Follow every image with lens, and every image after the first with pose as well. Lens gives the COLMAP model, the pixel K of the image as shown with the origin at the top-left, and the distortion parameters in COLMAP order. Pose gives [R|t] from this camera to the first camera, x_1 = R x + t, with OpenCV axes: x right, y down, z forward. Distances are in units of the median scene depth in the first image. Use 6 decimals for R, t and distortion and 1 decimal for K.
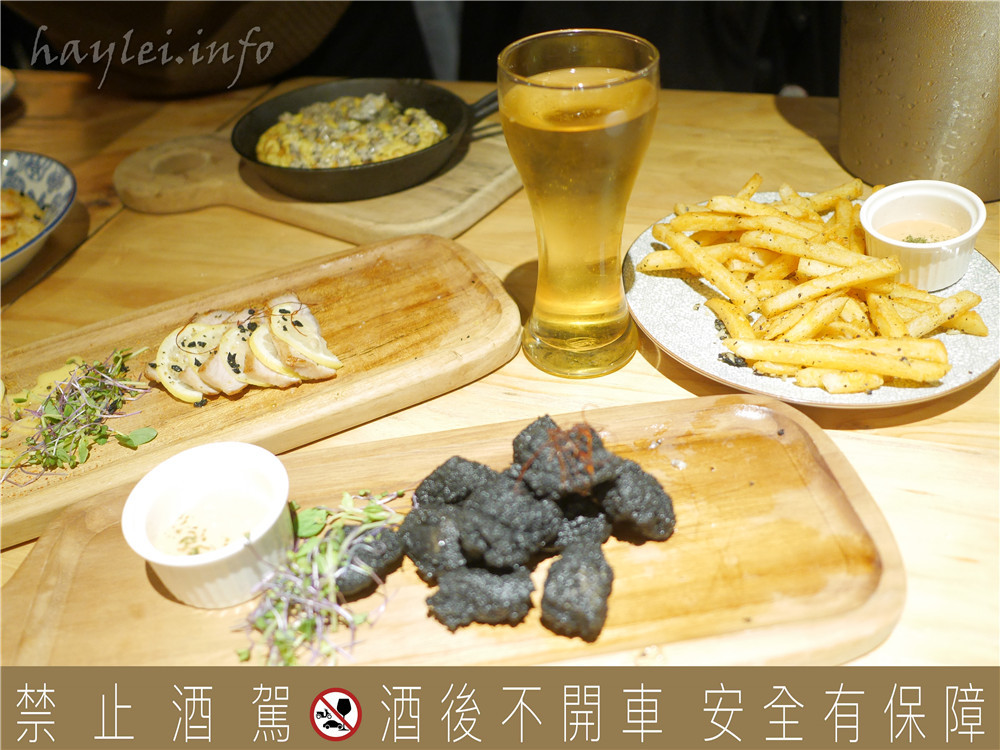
lens RADIAL K [[819.6, 0, 506.5], [0, 819.6, 369.7], [0, 0, 1]] dist [-0.040721, 0.016248]
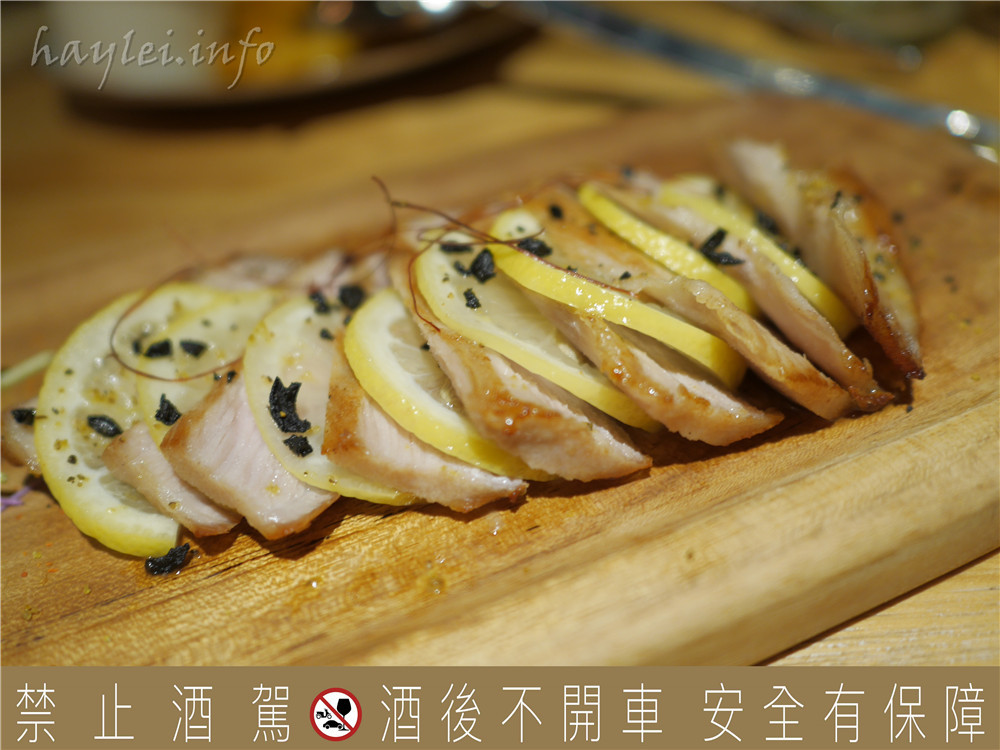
lens RADIAL K [[819.6, 0, 503.0], [0, 819.6, 372.3], [0, 0, 1]] dist [-0.040721, 0.016248]
pose [[0.995945, 0.018985, -0.087935, -0.237695], [-0.020212, 0.999710, -0.013079, -0.021407], [0.087661, 0.014803, 0.996040, 0.728966]]
